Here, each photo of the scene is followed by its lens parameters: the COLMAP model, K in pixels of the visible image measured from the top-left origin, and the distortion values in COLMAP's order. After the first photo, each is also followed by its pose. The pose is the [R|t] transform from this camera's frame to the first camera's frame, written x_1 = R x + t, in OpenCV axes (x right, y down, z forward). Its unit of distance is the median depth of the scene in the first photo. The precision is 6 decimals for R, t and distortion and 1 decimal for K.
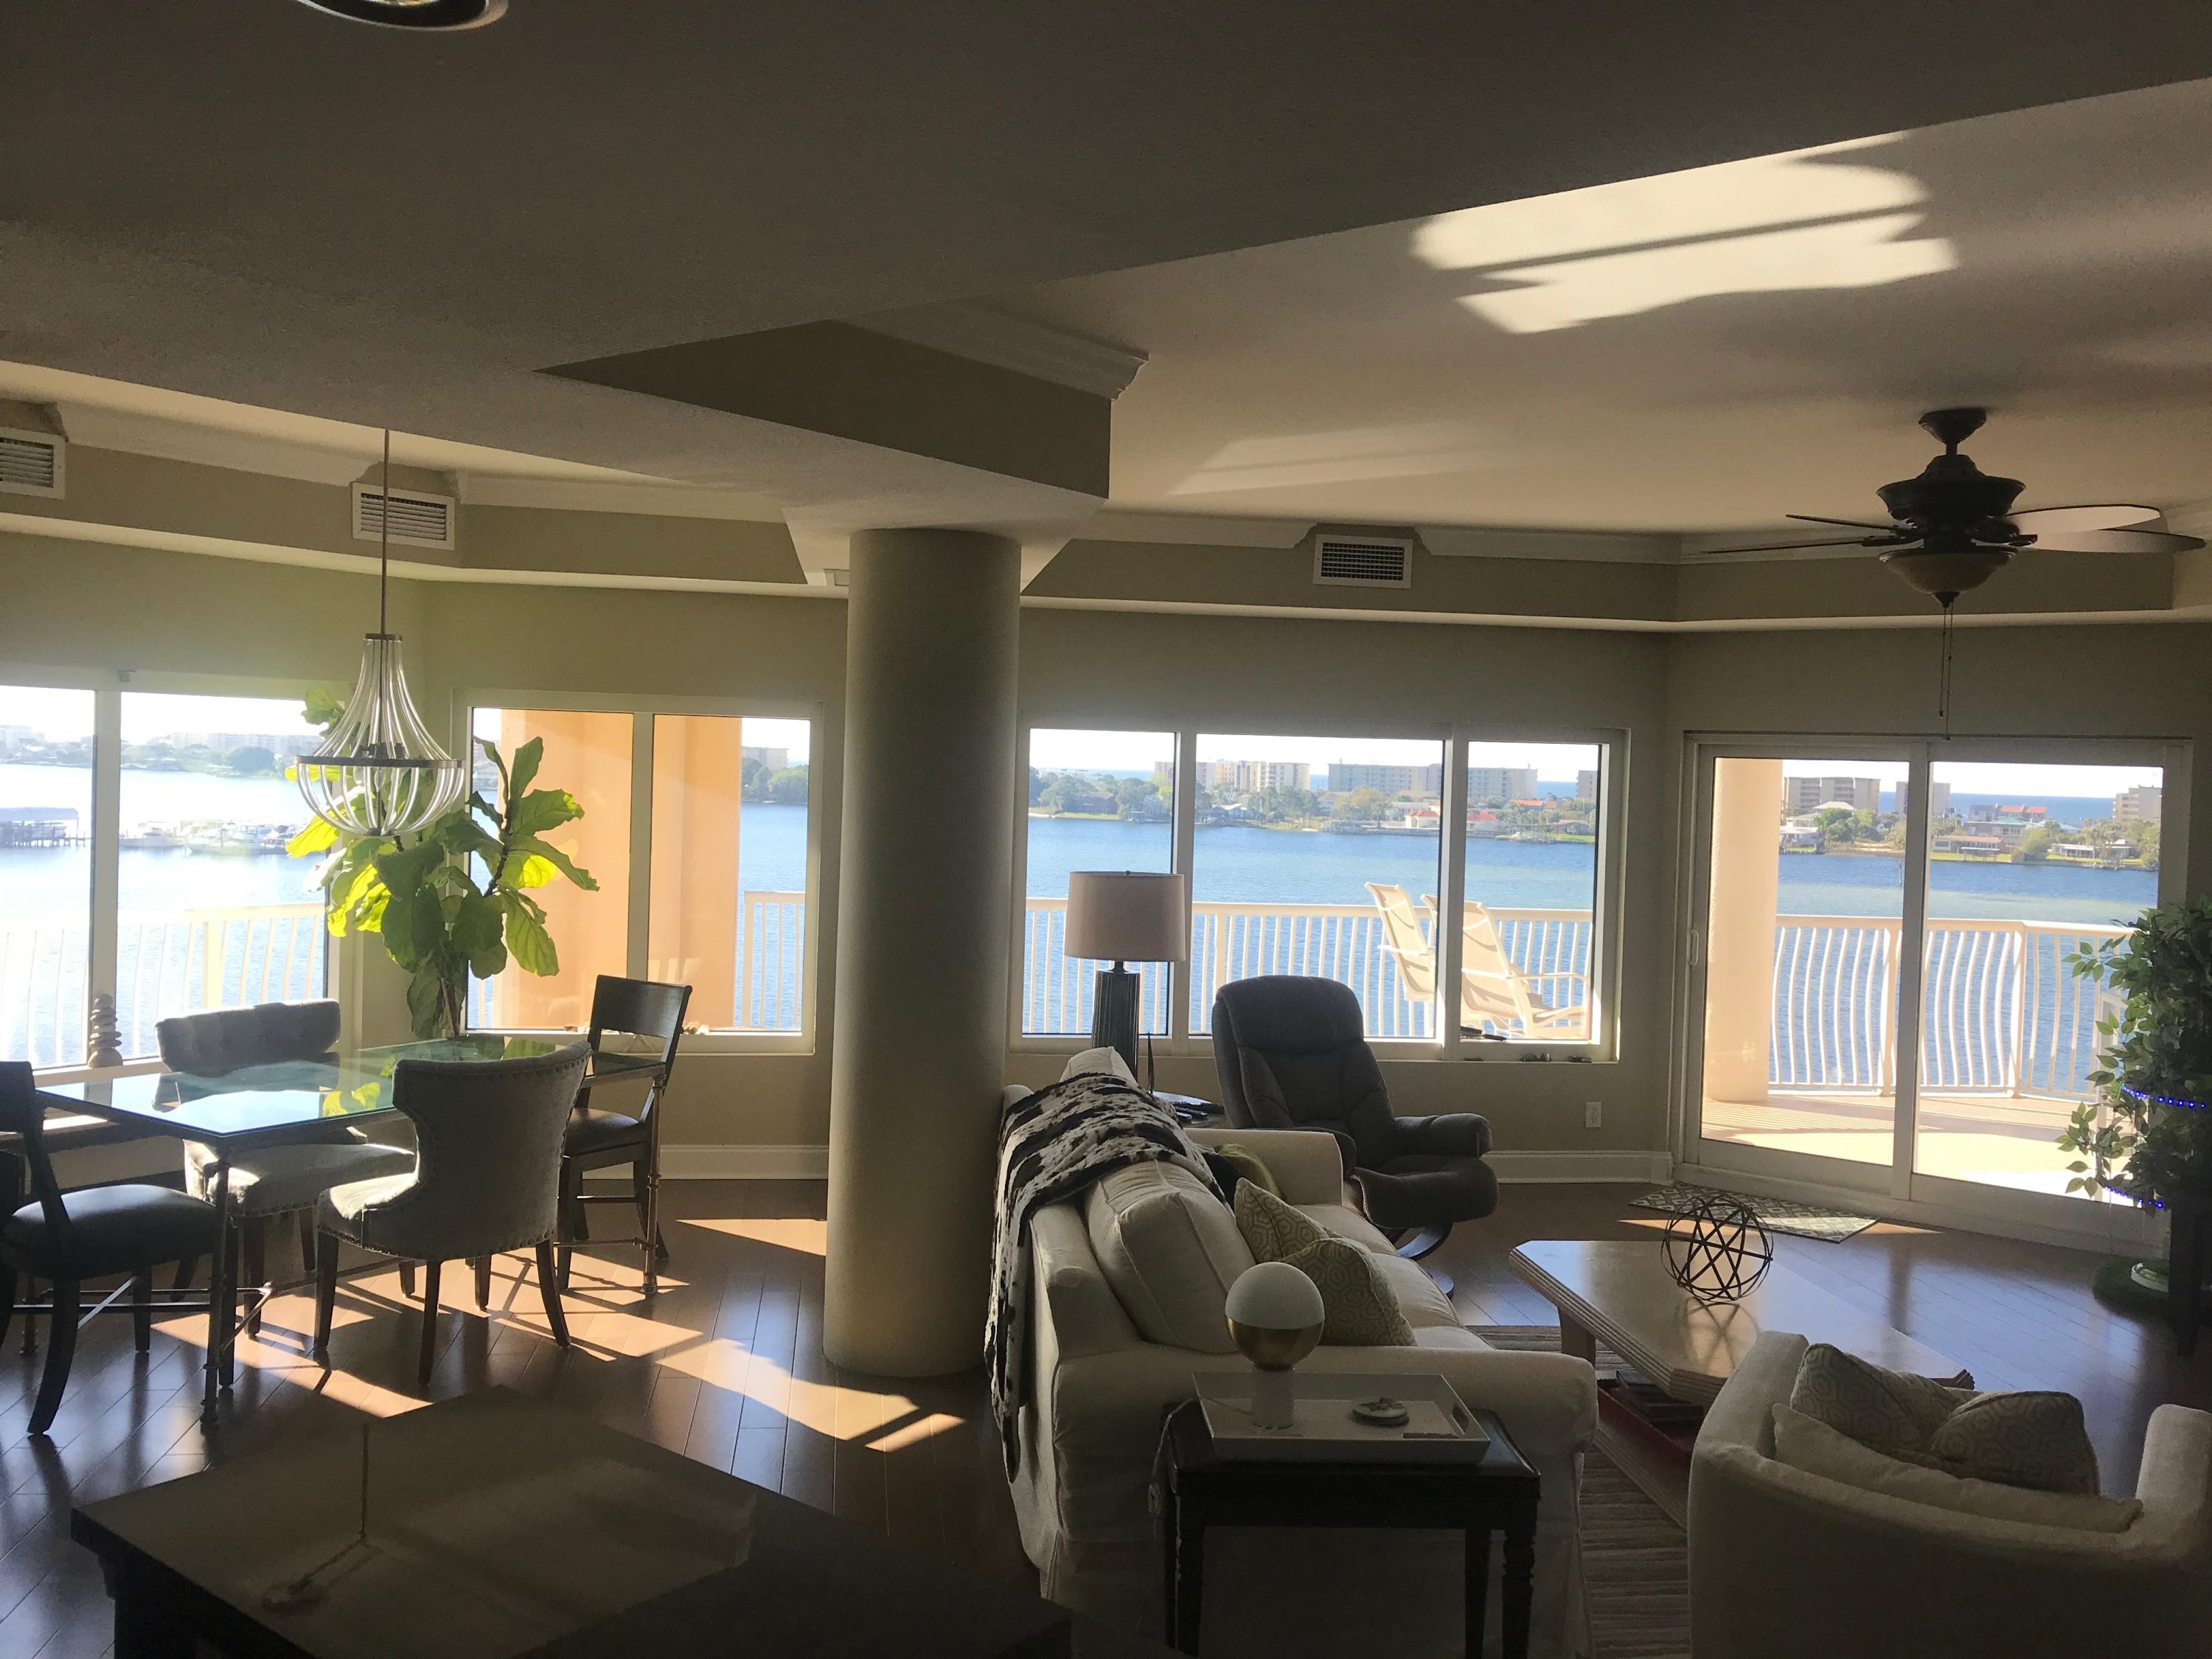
lens RADIAL K [[1810.5, 0, 1106.0], [0, 1810.5, 829.5], [0, 0, 1]] dist [0.083498, -0.100943]
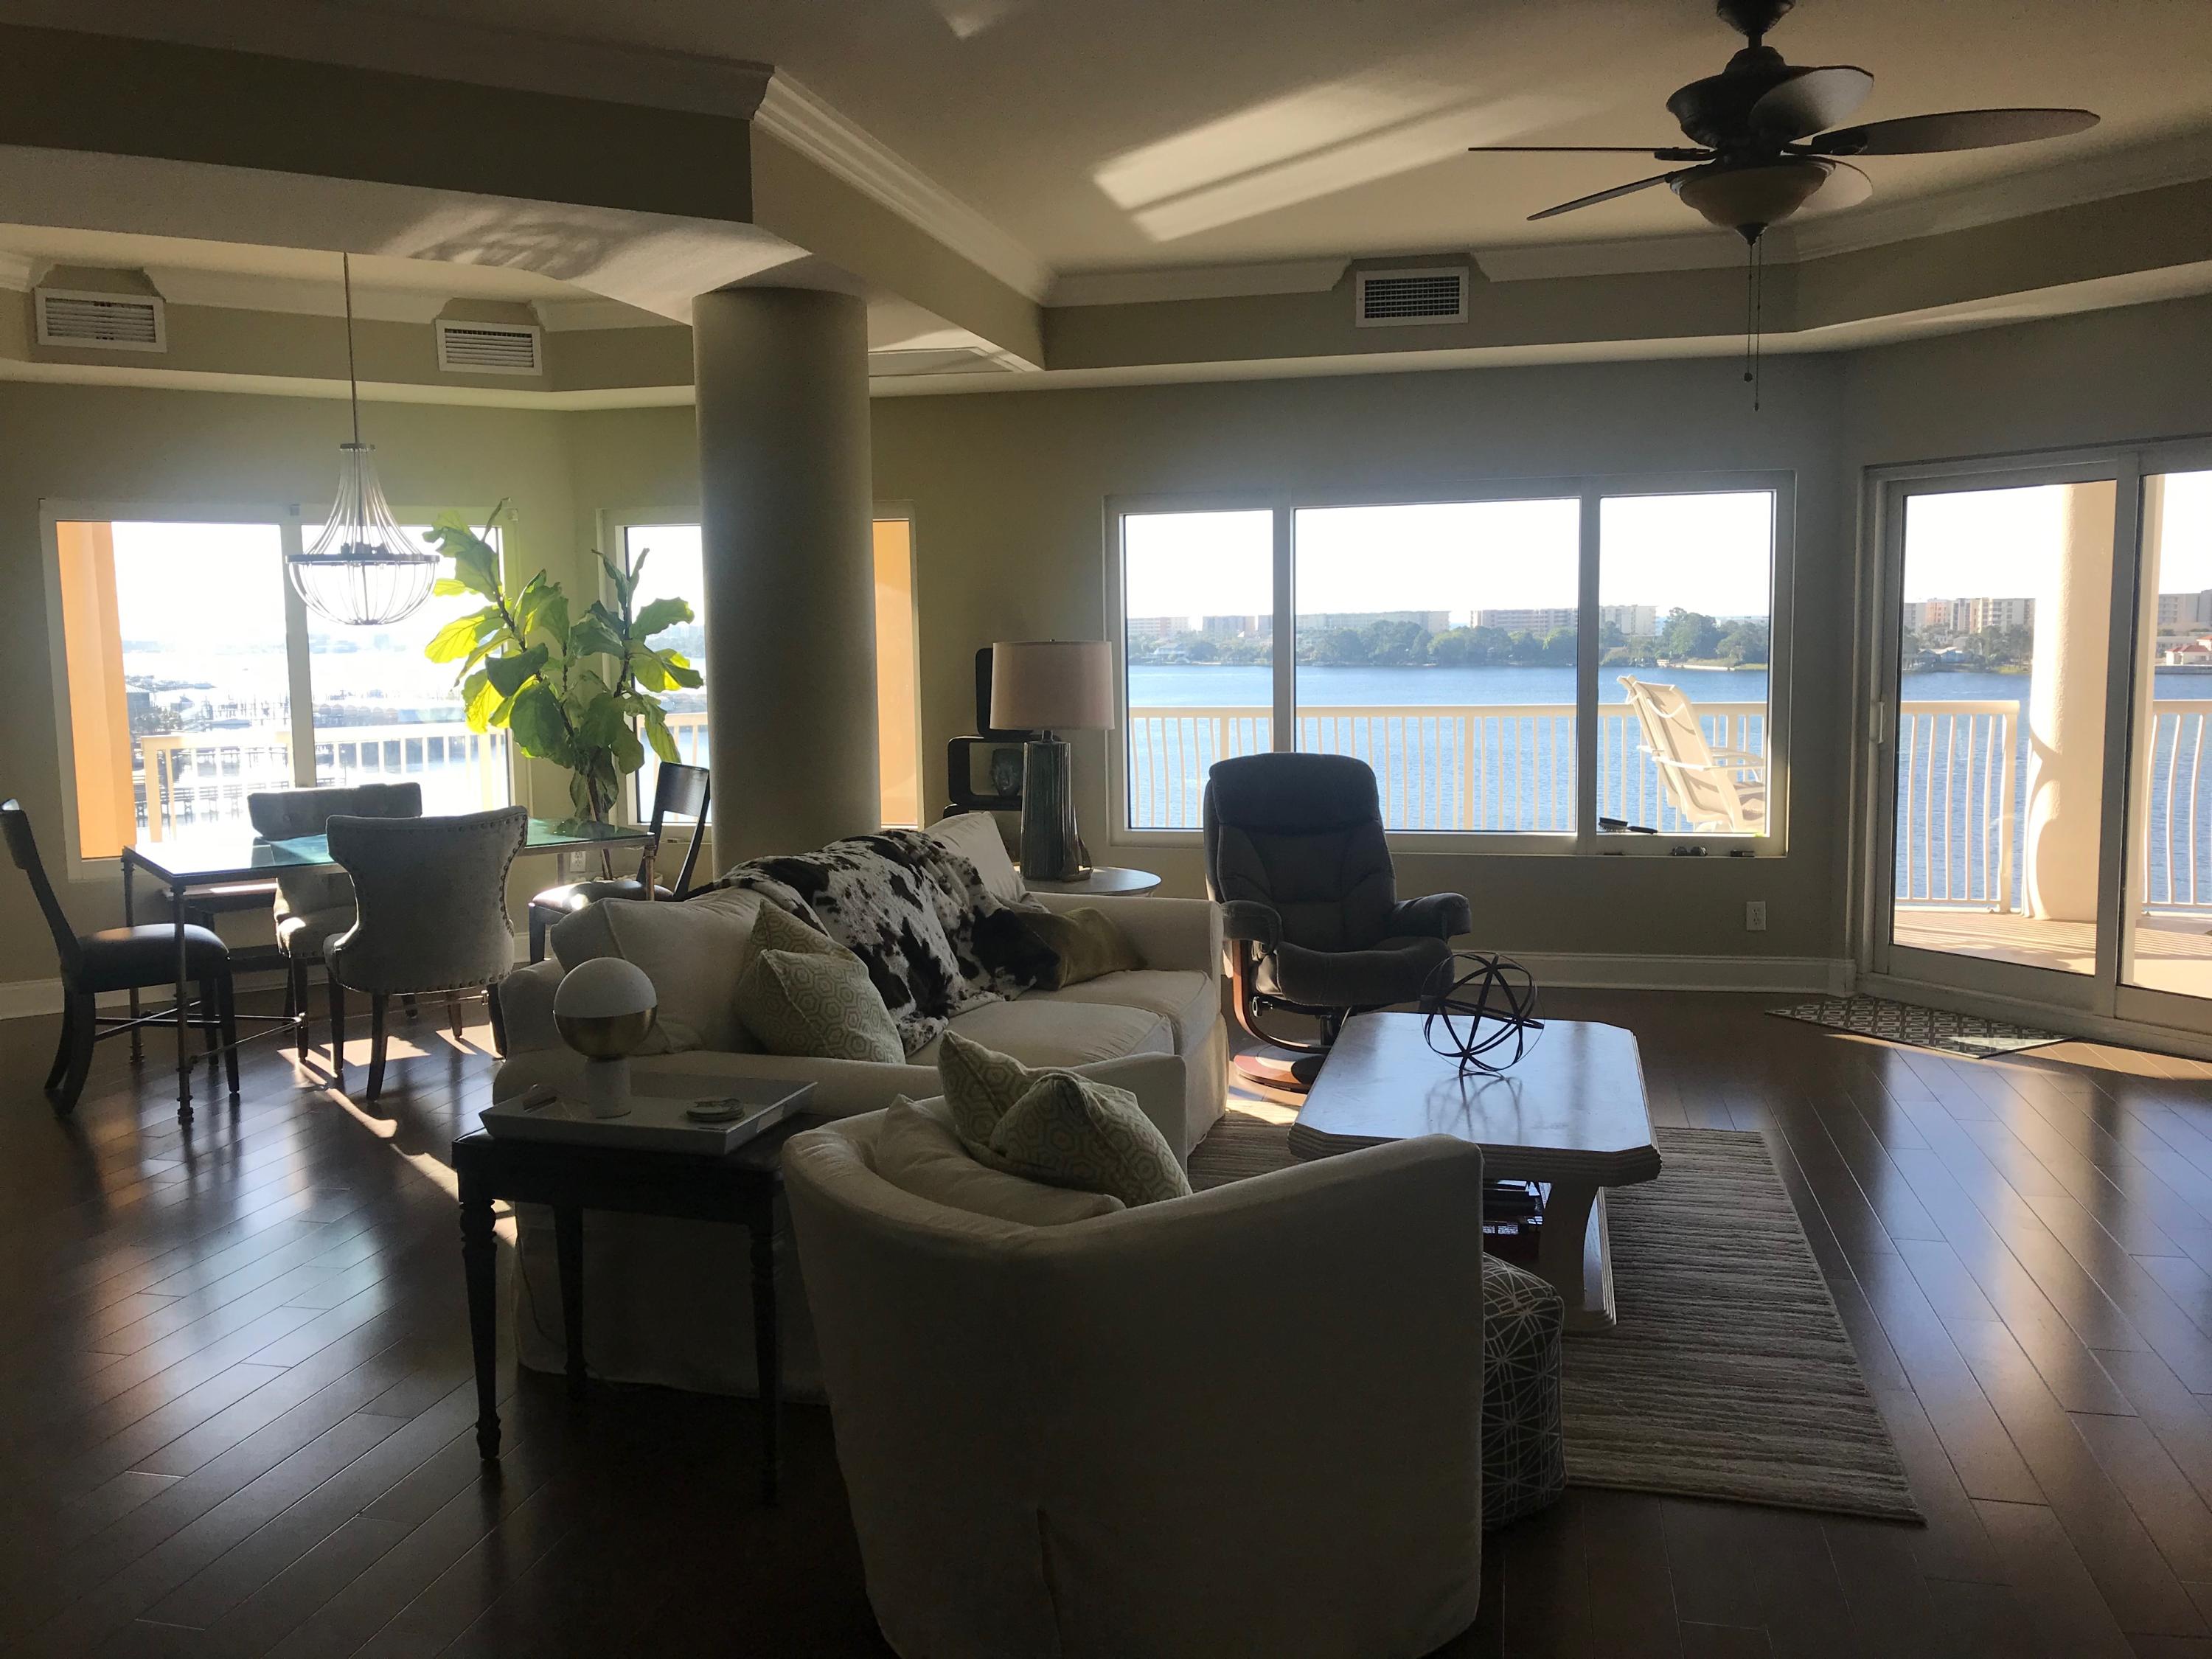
lens RADIAL K [[1816.4, 0, 1106.0], [0, 1816.4, 829.5], [0, 0, 1]] dist [0.026909, -0.001948]
pose [[0.933523, -0.005341, -0.358479, 0.414359], [0.031935, 0.997153, 0.068308, 0.064048], [0.357093, -0.075215, 0.931035, 0.104866]]
